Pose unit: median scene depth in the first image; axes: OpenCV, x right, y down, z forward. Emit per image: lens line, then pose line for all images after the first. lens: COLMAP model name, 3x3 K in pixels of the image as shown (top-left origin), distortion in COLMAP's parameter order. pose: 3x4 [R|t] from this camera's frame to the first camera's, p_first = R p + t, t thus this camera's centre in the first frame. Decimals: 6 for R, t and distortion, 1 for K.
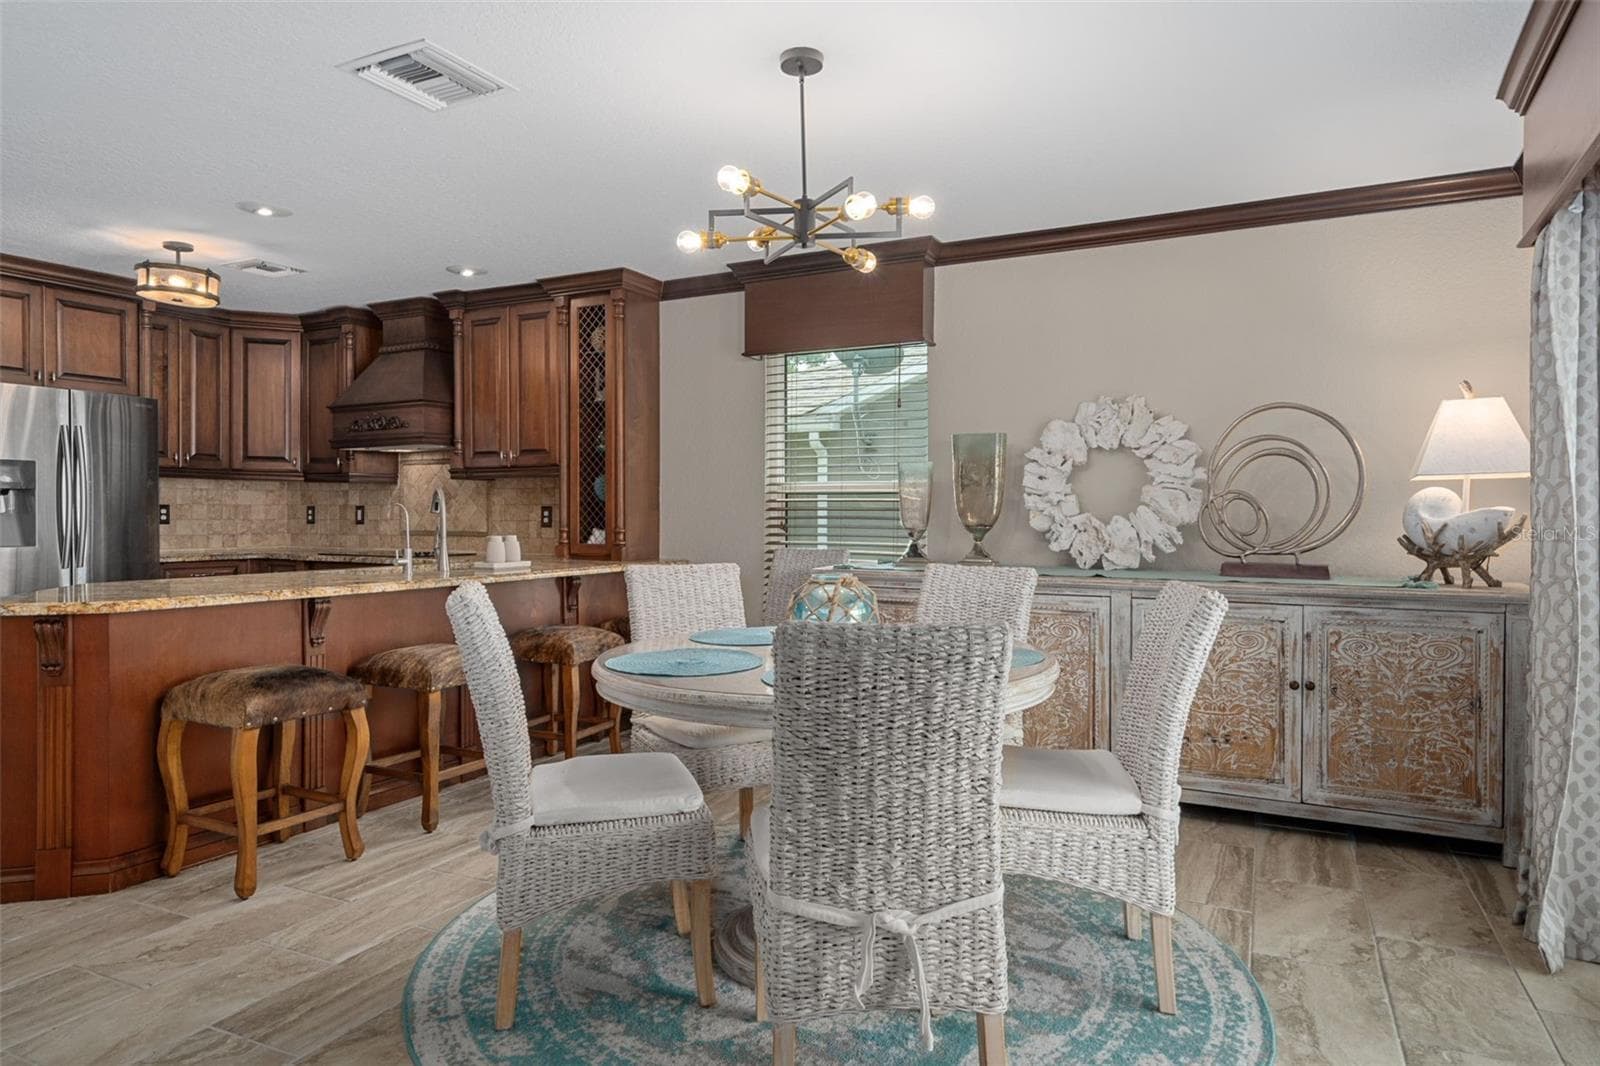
lens RADIAL K [[992.3, 0, 799.6], [0, 992.3, 530.3], [0, 0, 1]] dist [-0.000084, 0.001268]
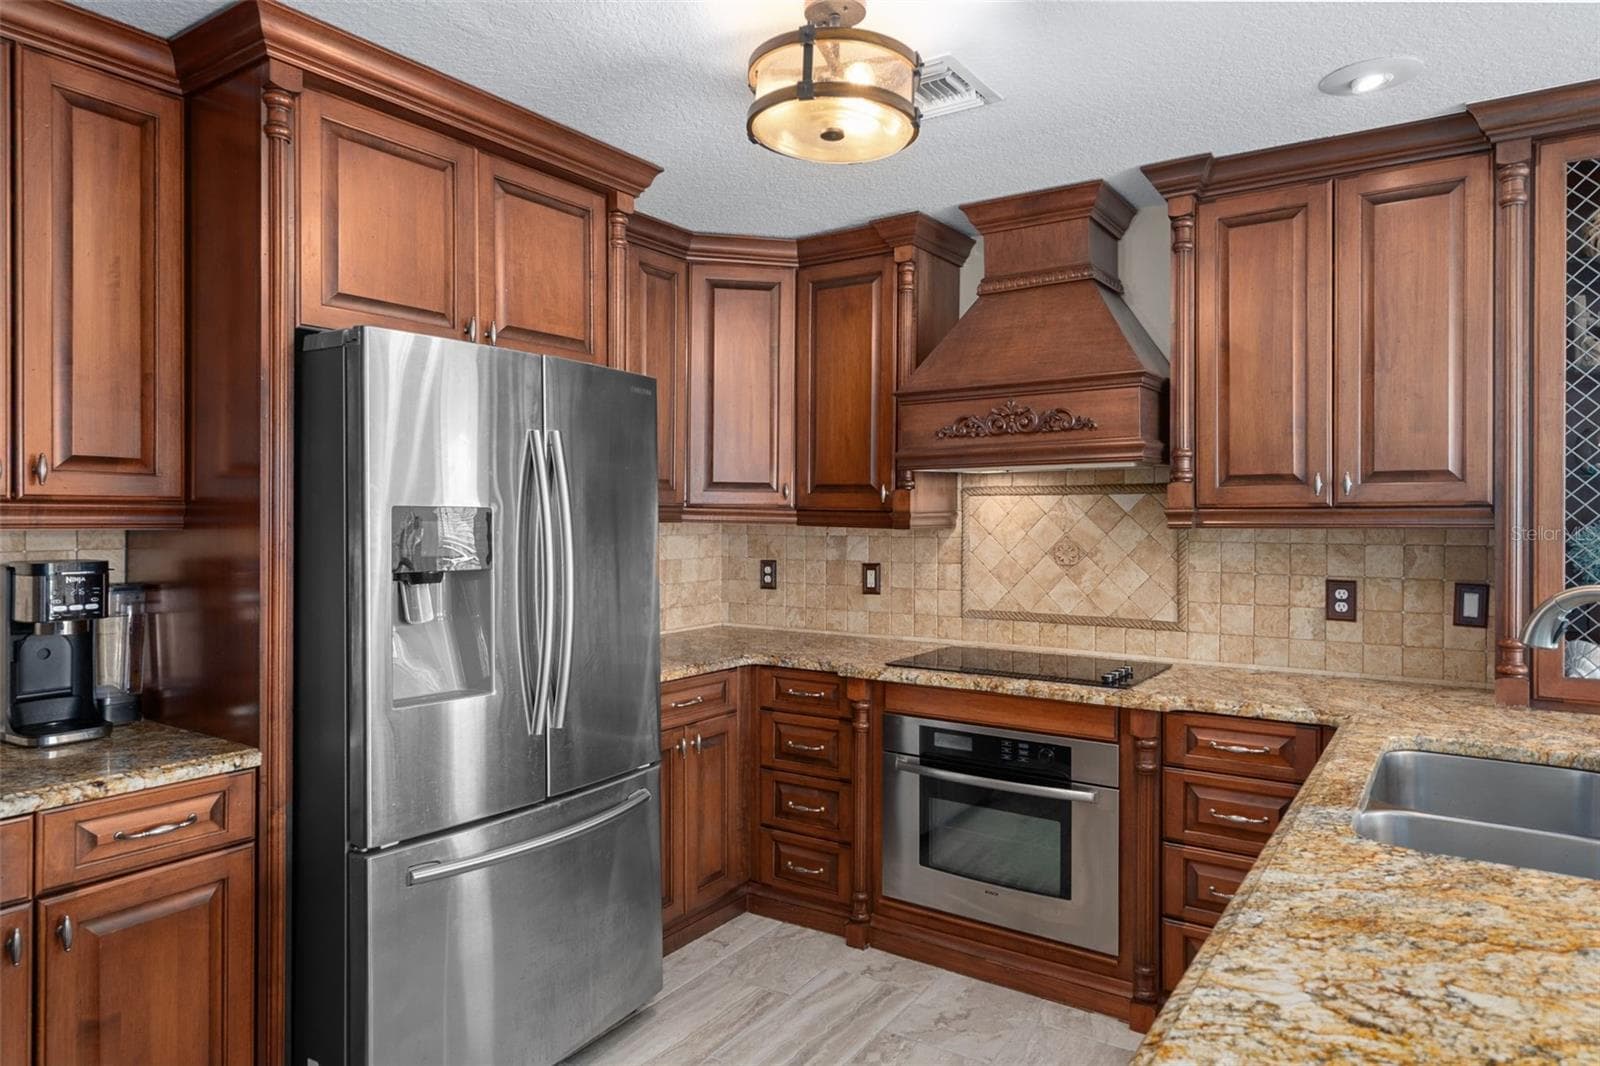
lens RADIAL K [[992.3, 0, 801.1], [0, 992.3, 522.7], [0, 0, 1]] dist [-0.000084, 0.001268]
pose [[0.993538, -0.001004, -0.113498, -0.511834], [-0.000158, 0.999948, -0.010235, -0.052397], [0.113503, 0.010187, 0.993485, 0.498569]]
